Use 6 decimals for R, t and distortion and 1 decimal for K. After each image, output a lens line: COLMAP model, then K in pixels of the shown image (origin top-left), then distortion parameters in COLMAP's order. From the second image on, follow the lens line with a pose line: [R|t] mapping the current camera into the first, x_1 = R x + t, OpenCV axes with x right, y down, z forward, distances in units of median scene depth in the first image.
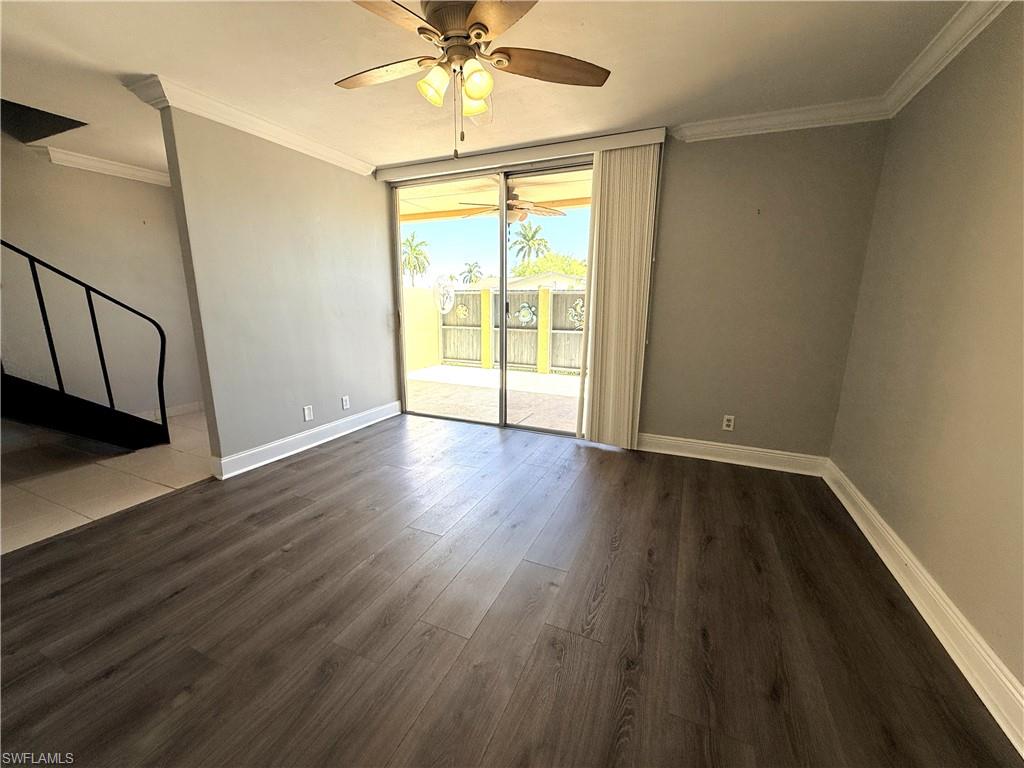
lens RADIAL K [[407.9, 0, 510.7], [0, 407.9, 382.8], [0, 0, 1]] dist [0.001848, -0.000150]
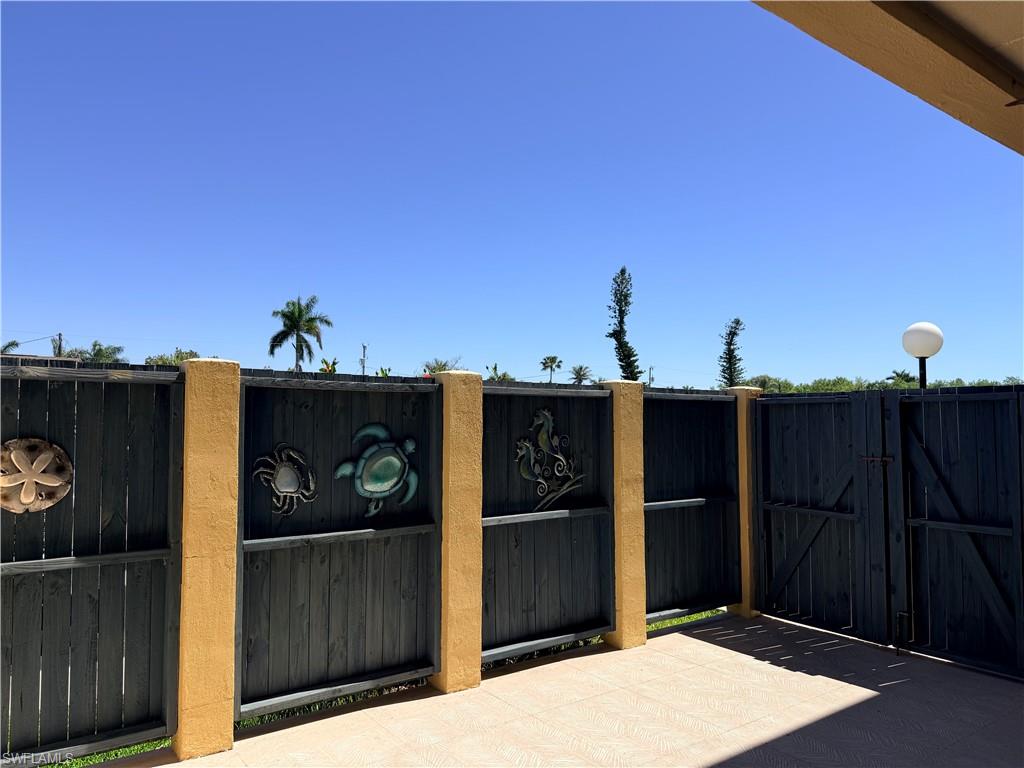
lens RADIAL K [[720.9, 0, 512.0], [0, 720.9, 384.0], [0, 0, 1]] dist [0.051378, 0.000145]
pose [[0.493721, 0.034652, 0.868930, -0.818154], [0.169397, 0.976233, -0.135182, -0.368451], [-0.852962, 0.213936, 0.476117, 1.792322]]
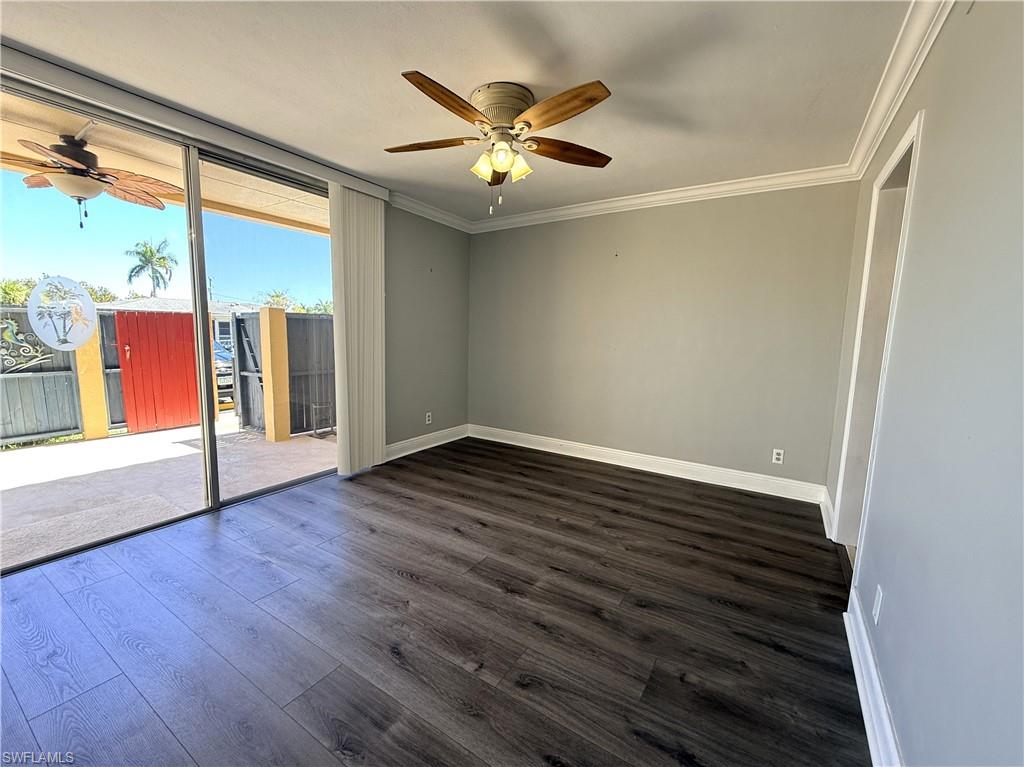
lens RADIAL K [[417.4, 0, 512.0], [0, 417.4, 383.5], [0, 0, 1]] dist [0.003129, 0.000227]
pose [[0.158345, -0.124929, 0.979449, -0.782168], [0.179117, 0.979139, 0.095932, -0.100670], [-0.971001, 0.160246, 0.177419, 0.463044]]
